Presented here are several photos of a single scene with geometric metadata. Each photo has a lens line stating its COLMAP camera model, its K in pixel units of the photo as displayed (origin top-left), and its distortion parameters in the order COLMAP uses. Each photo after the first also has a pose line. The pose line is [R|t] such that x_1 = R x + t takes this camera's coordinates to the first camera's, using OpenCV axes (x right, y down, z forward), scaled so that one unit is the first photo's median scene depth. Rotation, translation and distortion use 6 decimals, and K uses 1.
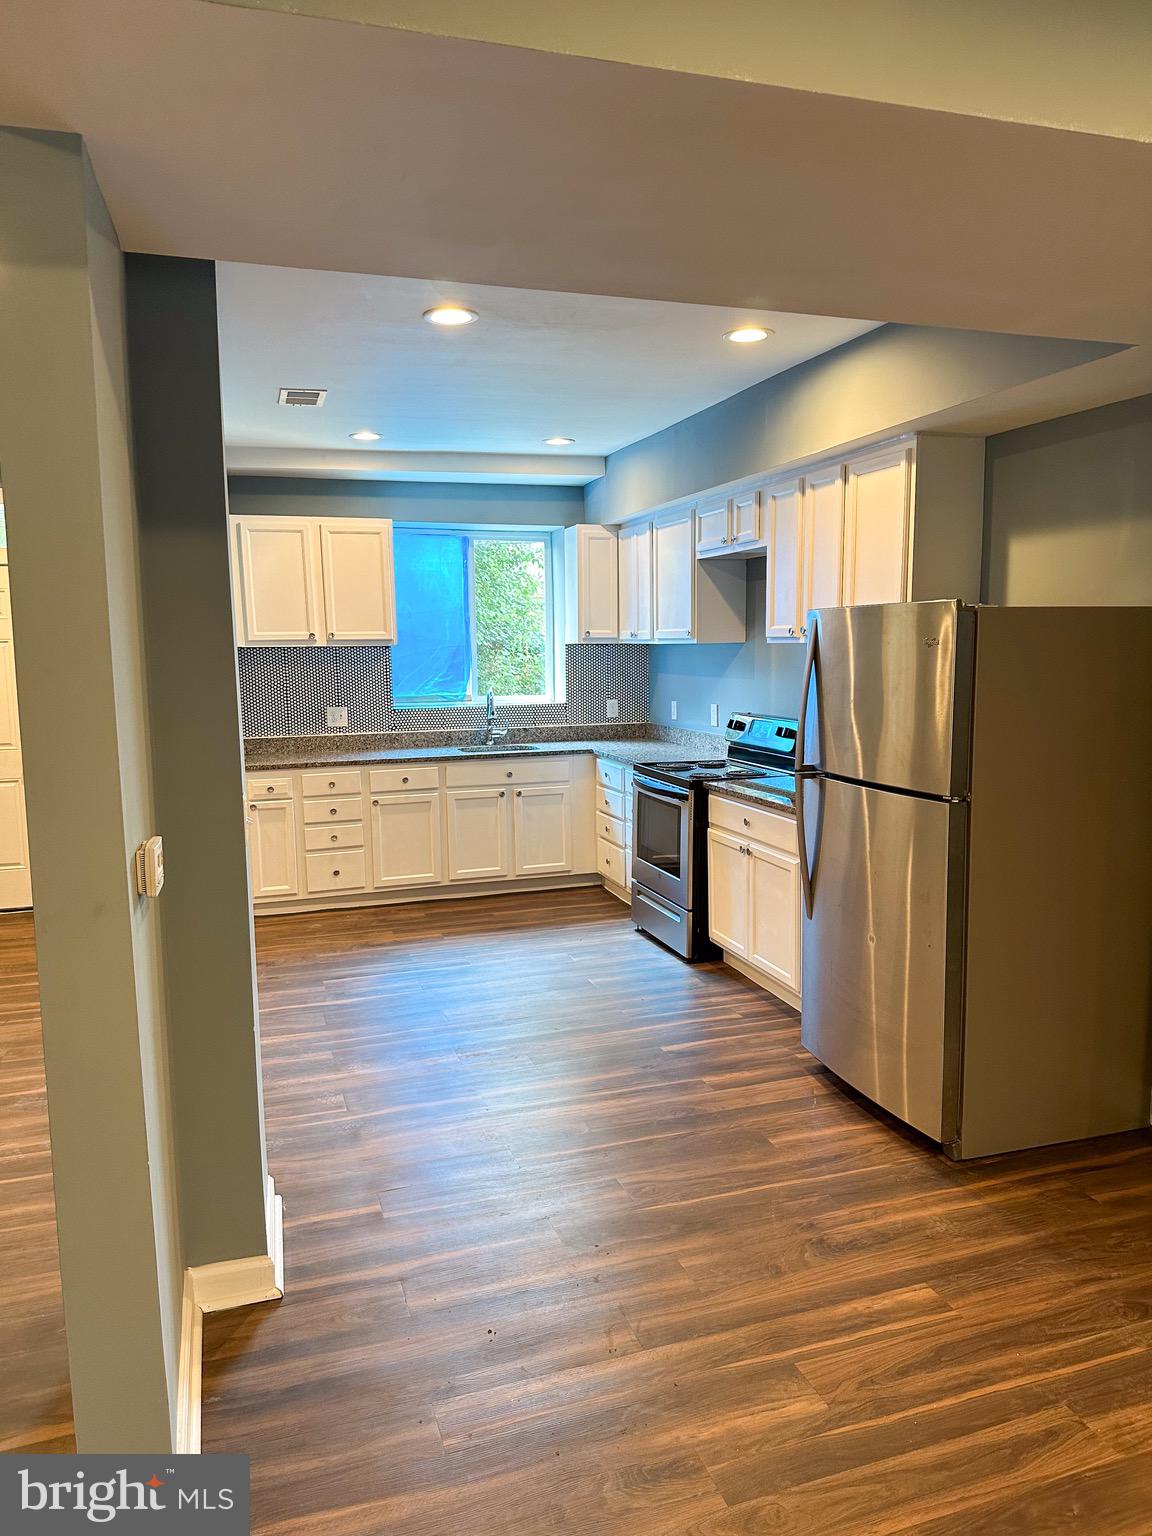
lens RADIAL K [[1062.3, 0, 577.8], [0, 1062.3, 773.3], [0, 0, 1]] dist [0.129271, -0.221302]
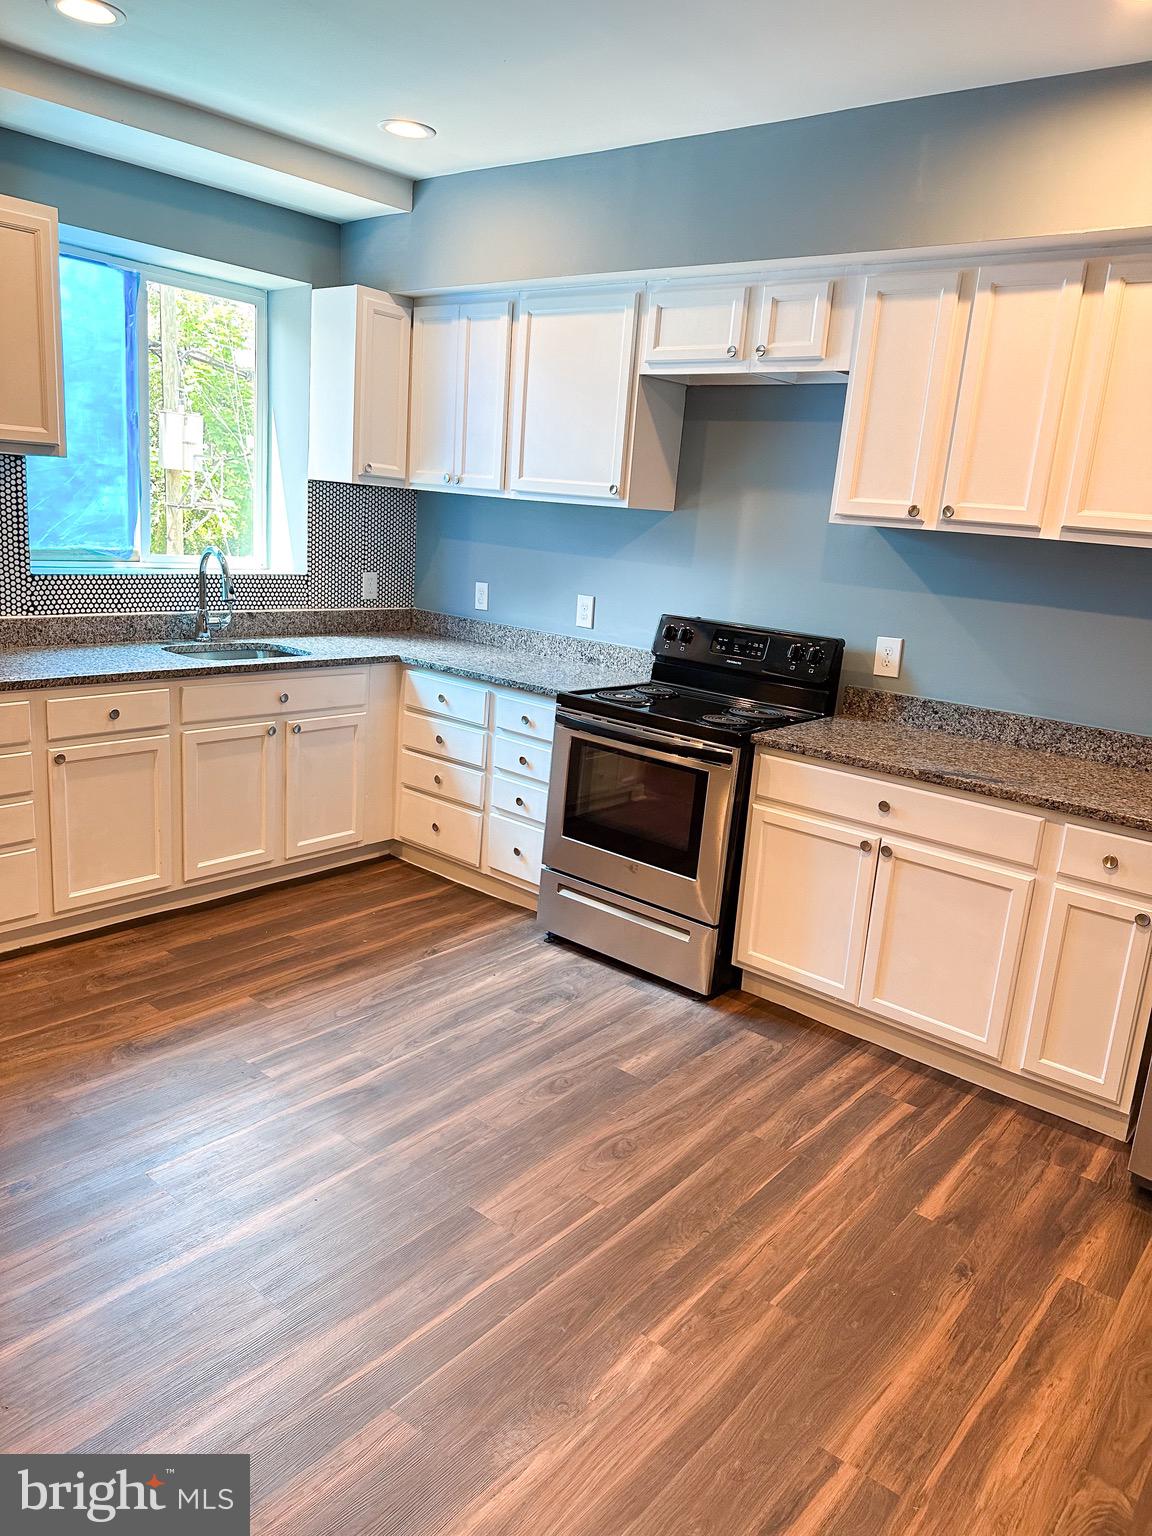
lens RADIAL K [[1072.0, 0, 578.9], [0, 1072.0, 760.0], [0, 0, 1]] dist [0.096725, -0.138366]
pose [[0.841612, -0.046381, 0.538087, -0.271073], [-0.022633, 0.992402, 0.120941, -0.044548], [-0.539608, -0.113964, 0.834168, 0.422123]]
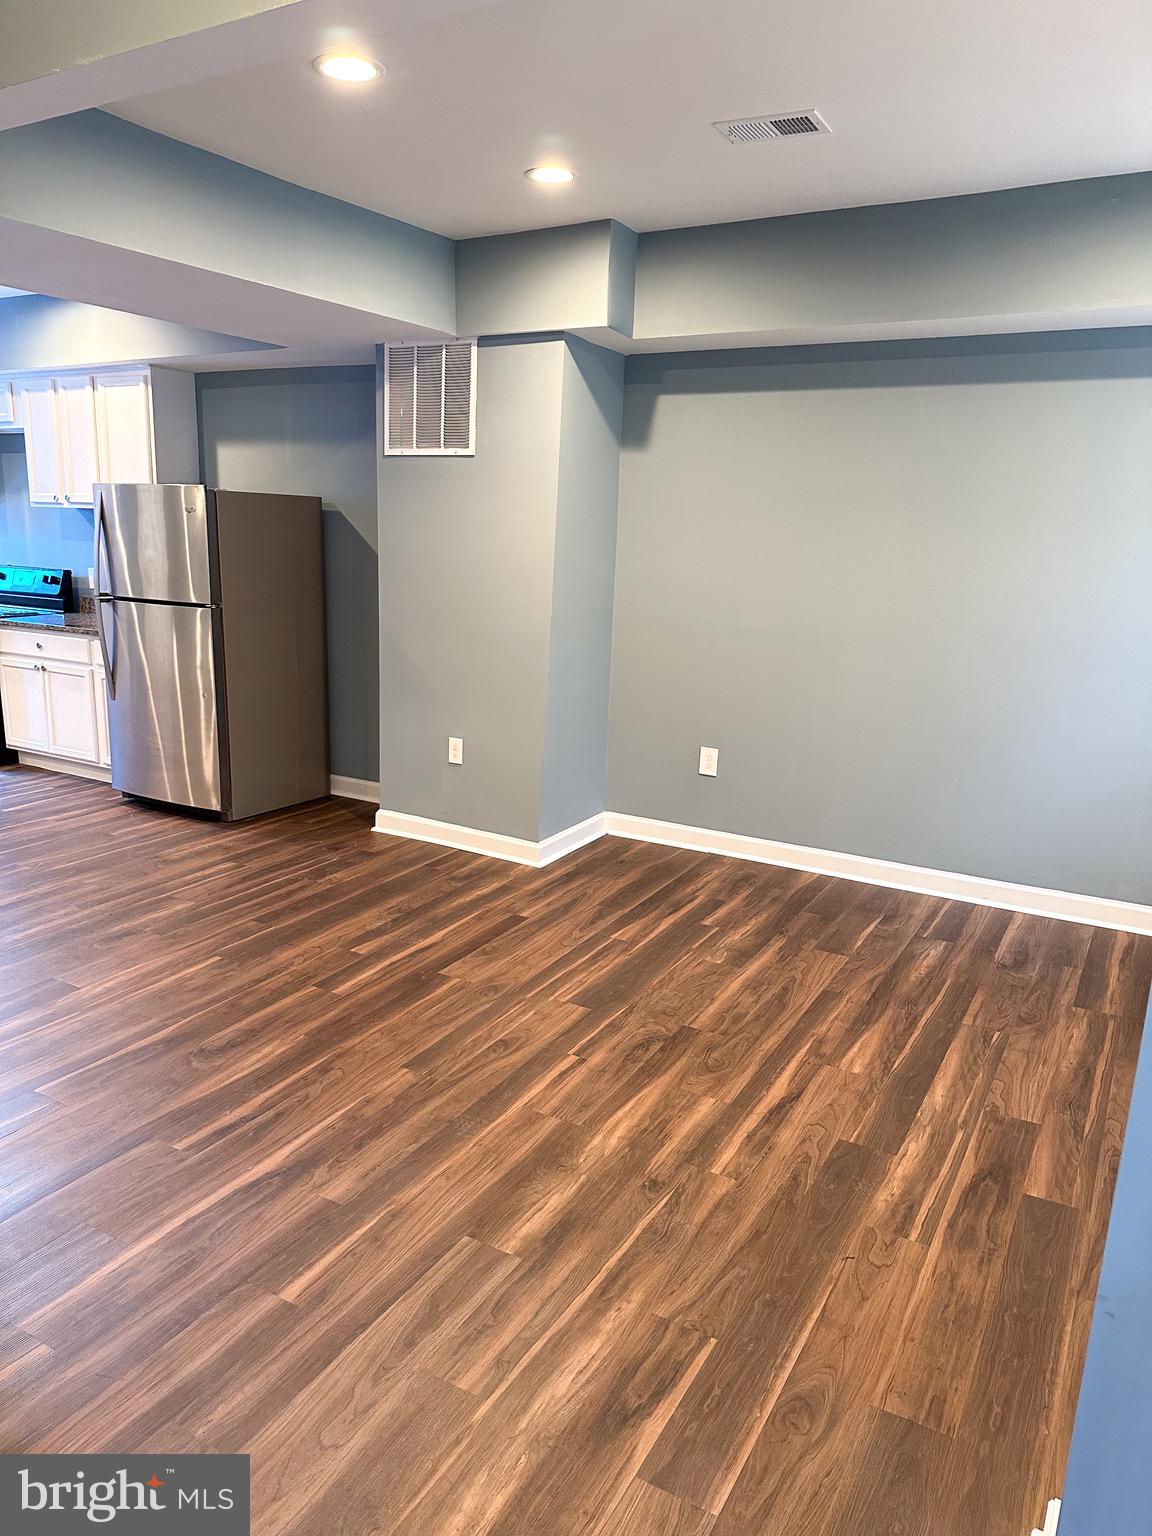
lens RADIAL K [[1062.3, 0, 577.8], [0, 1062.3, 773.3], [0, 0, 1]] dist [0.129271, -0.221302]
pose [[0.739855, -0.119690, 0.662034, -0.190542], [0.047890, 0.990921, 0.125631, 0.050093], [-0.671060, -0.061244, 0.738869, -0.328963]]
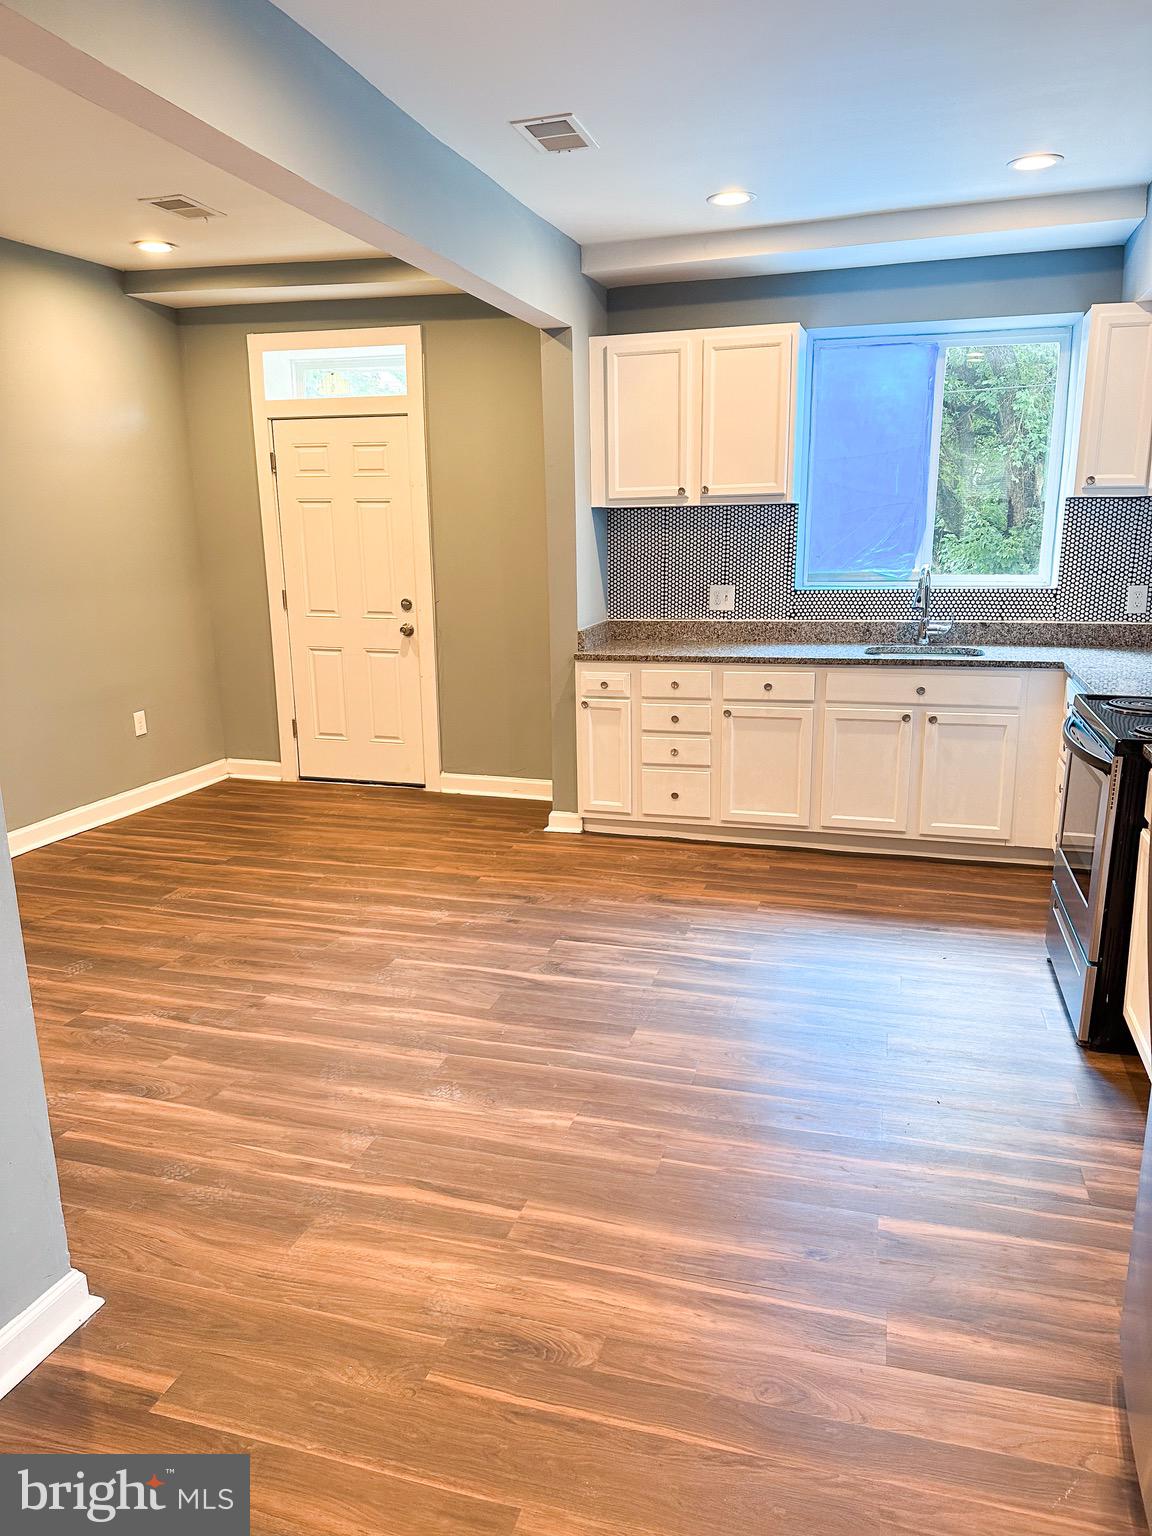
lens RADIAL K [[1062.3, 0, 577.8], [0, 1062.3, 773.3], [0, 0, 1]] dist [0.129271, -0.221302]
pose [[0.822705, 0.132749, -0.552752, 0.156096], [-0.068041, 0.988357, 0.136094, -0.027544], [0.564382, -0.074355, 0.822158, 0.314302]]
